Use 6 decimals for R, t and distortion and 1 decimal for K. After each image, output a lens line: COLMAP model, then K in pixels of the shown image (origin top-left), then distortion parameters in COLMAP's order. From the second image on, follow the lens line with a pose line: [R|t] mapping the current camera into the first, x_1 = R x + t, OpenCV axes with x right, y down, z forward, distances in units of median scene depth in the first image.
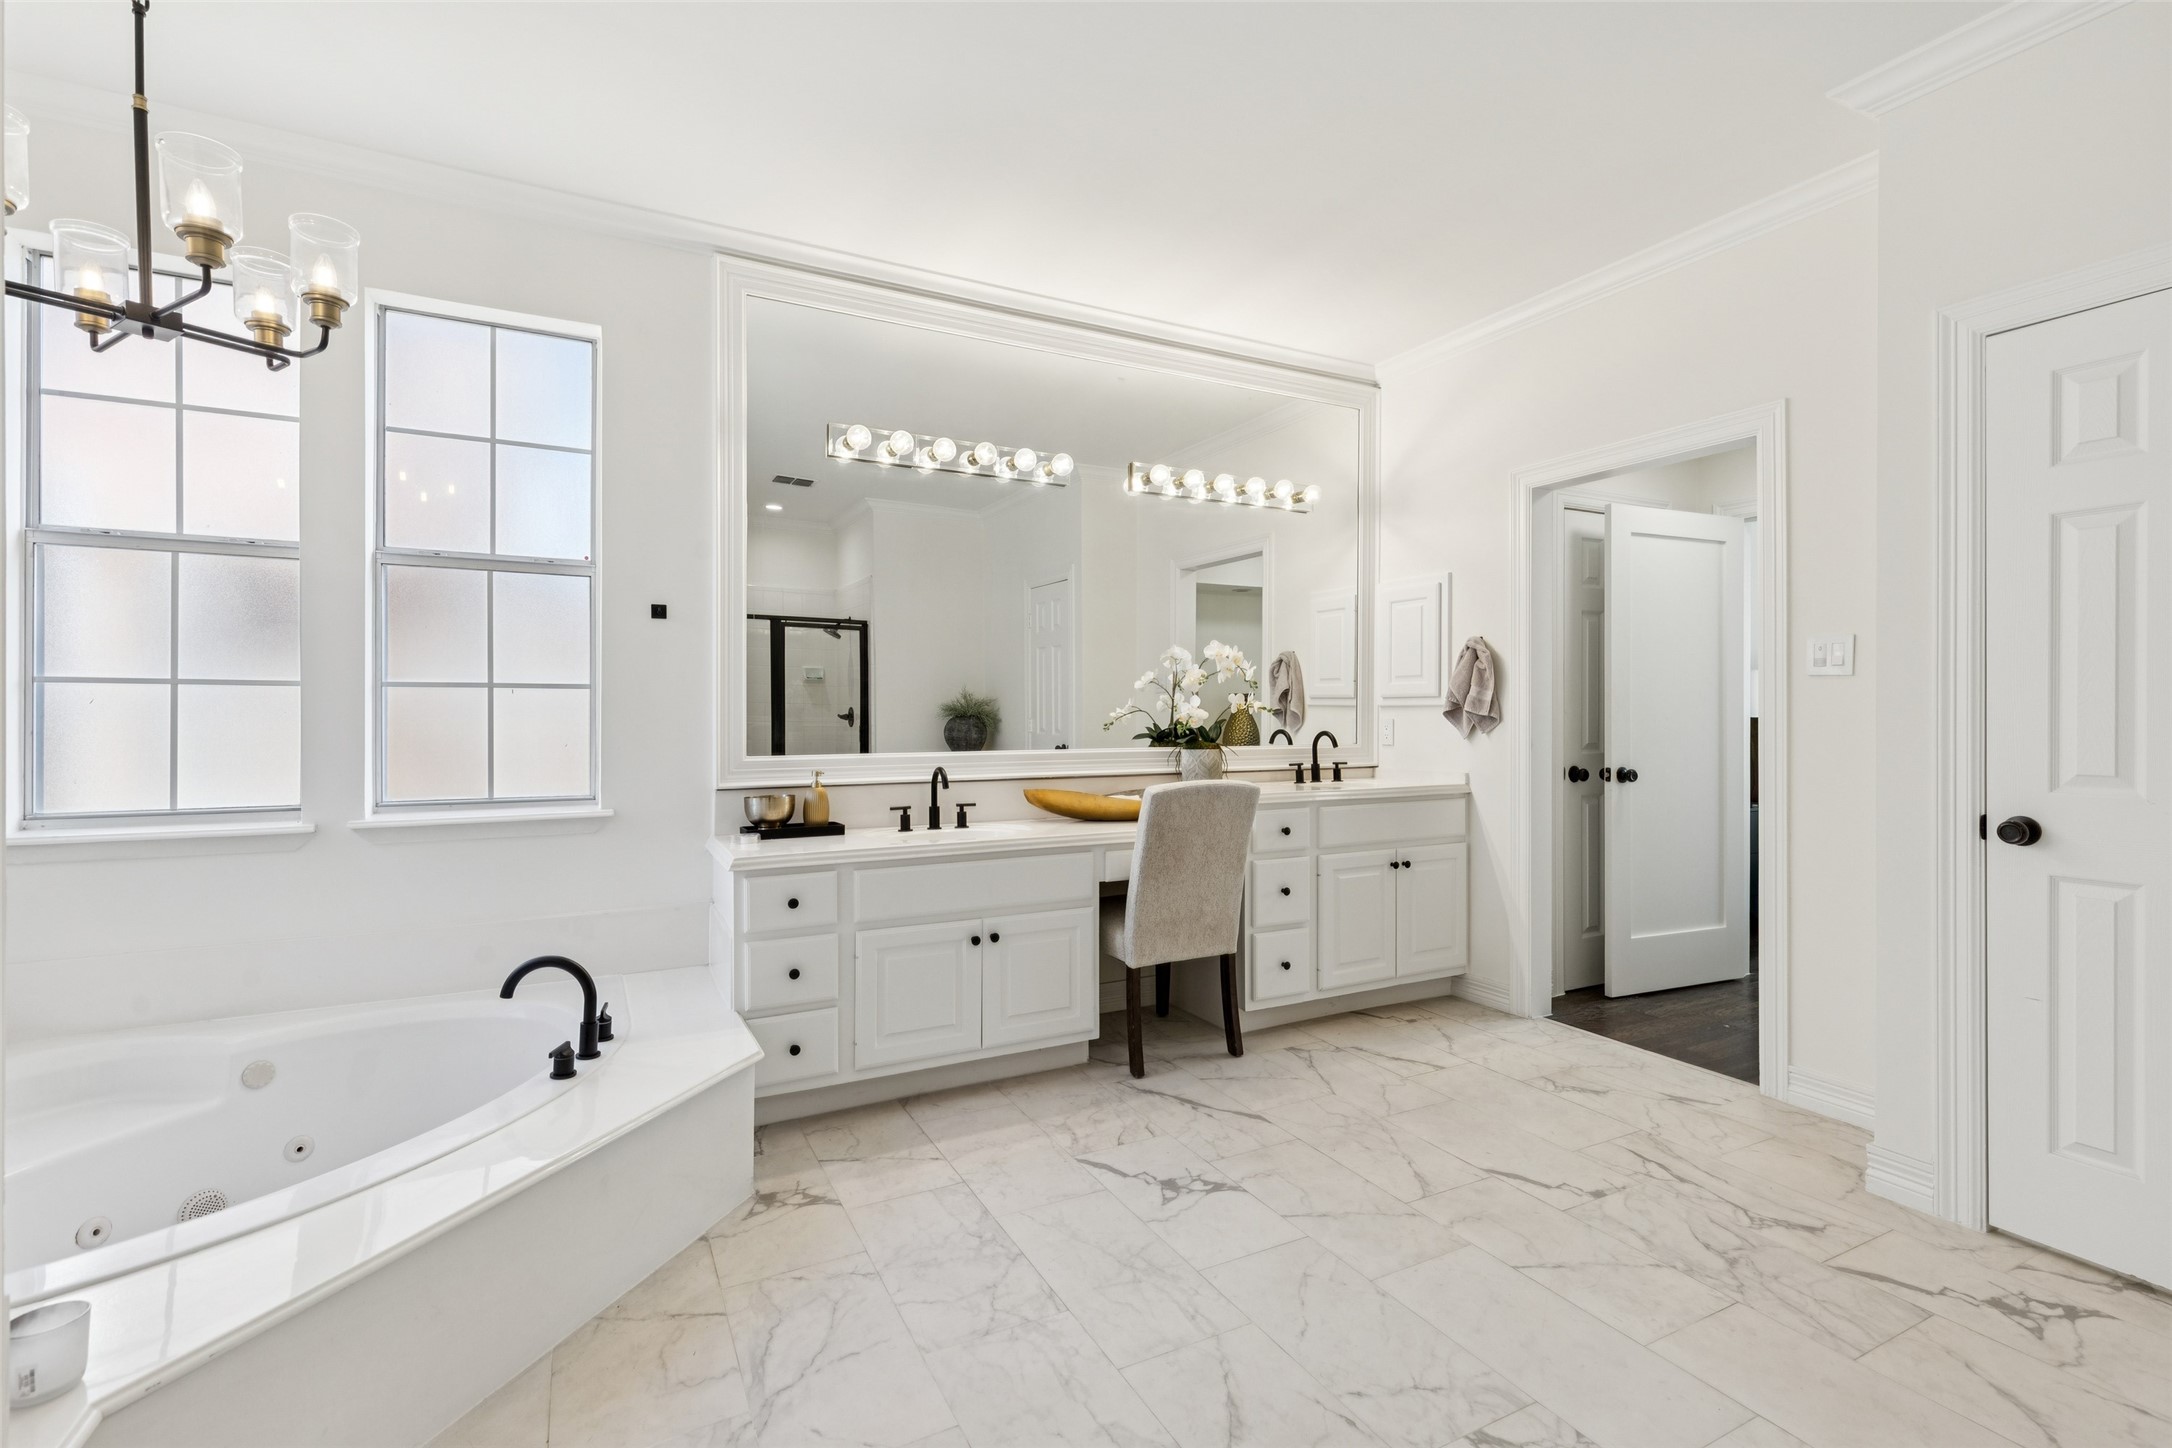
lens RADIAL K [[993.8, 0, 1106.2], [0, 993.8, 717.9], [0, 0, 1]] dist [0.005186, -0.000693]
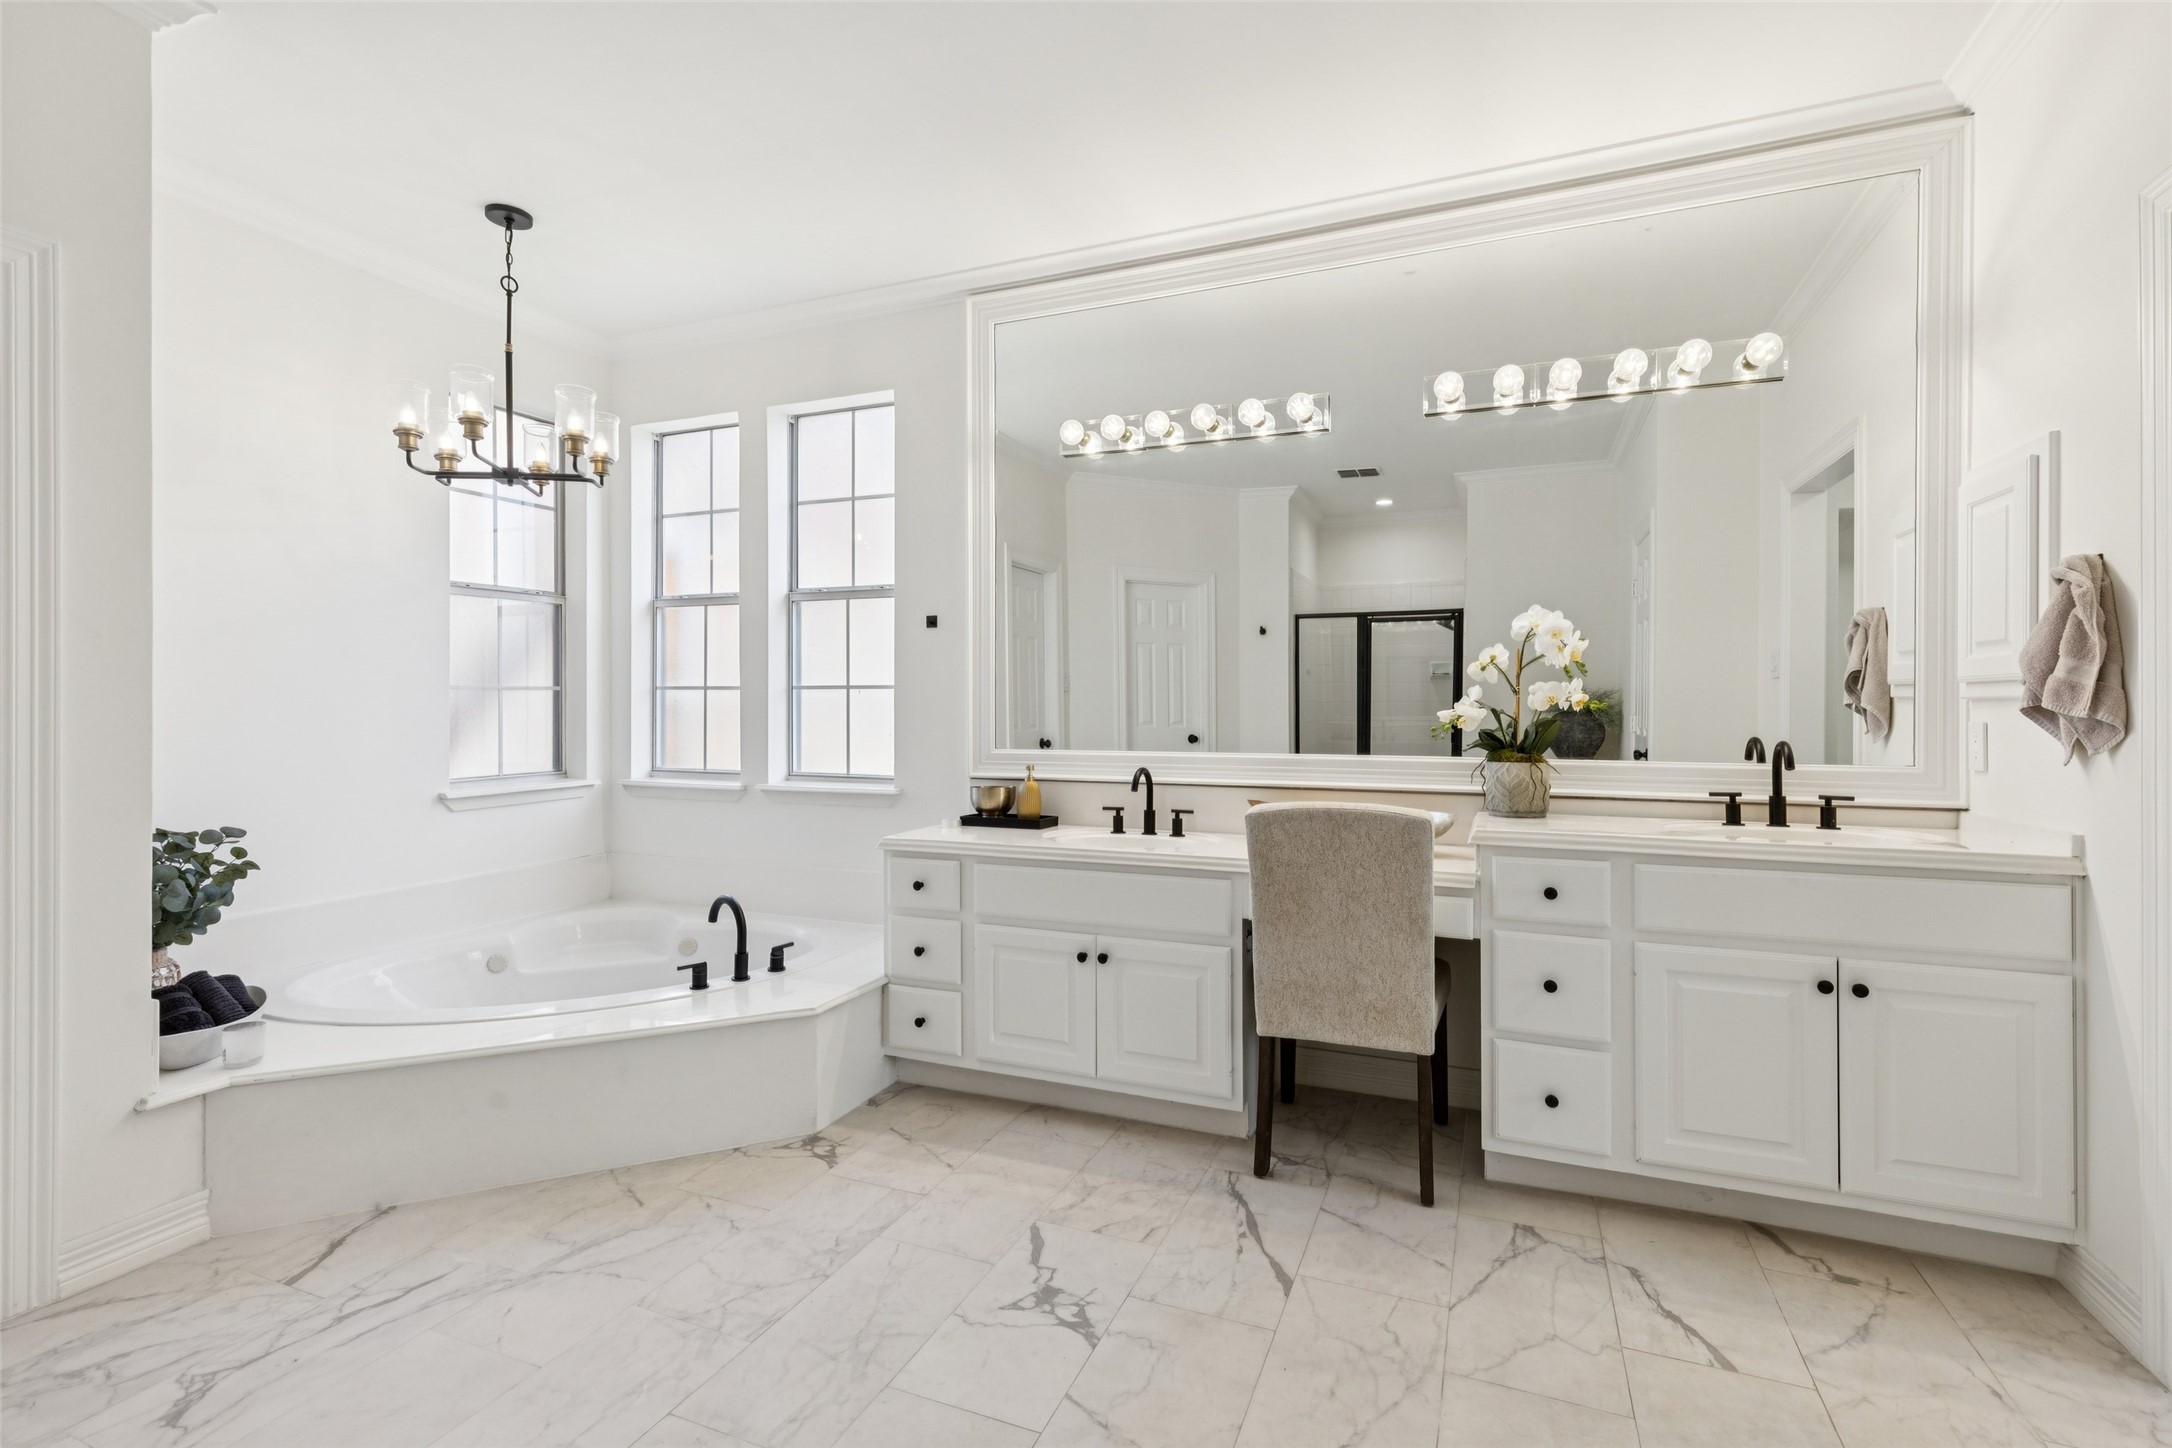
lens RADIAL K [[993.8, 0, 1095.2], [0, 993.8, 711.0], [0, 0, 1]] dist [0.005186, -0.000693]
pose [[0.637045, 0.002501, -0.770822, 0.547953], [-0.007571, 0.999967, -0.003012, -0.000403], [0.770789, 0.007754, 0.637043, 0.397286]]
